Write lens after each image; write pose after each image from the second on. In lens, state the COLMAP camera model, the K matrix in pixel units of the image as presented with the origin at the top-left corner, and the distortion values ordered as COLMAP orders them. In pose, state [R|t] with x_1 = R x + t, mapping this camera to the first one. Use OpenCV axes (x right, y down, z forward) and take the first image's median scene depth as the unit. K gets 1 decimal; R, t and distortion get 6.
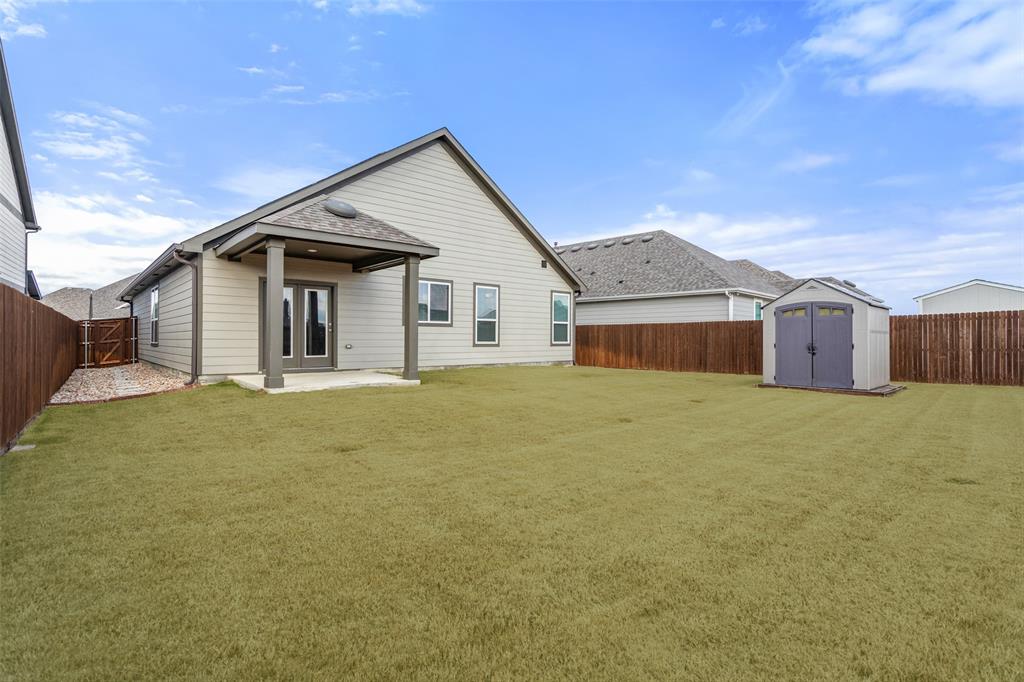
lens RADIAL K [[494.3, 0, 521.2], [0, 494.3, 334.2], [0, 0, 1]] dist [0.005961, 0.001457]
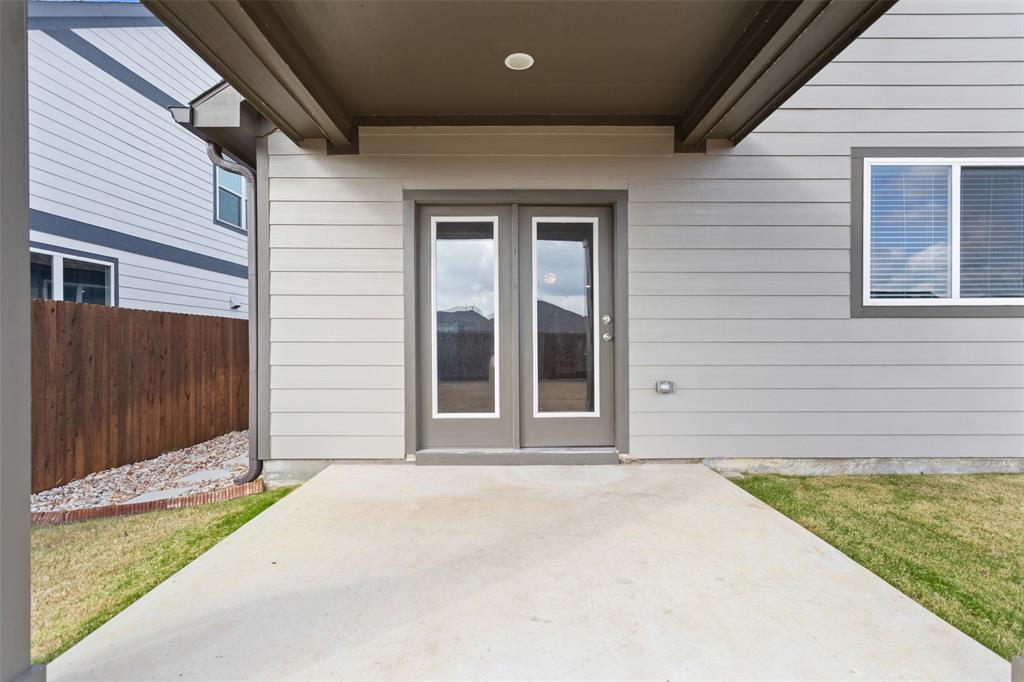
lens RADIAL K [[494.3, 0, 513.0], [0, 494.3, 343.0], [0, 0, 1]] dist [0.005961, 0.001457]
pose [[0.746414, -0.002747, -0.665477, -0.213239], [0.009804, 0.999928, 0.006869, -0.006822], [0.665410, -0.011652, 0.746387, 0.711170]]
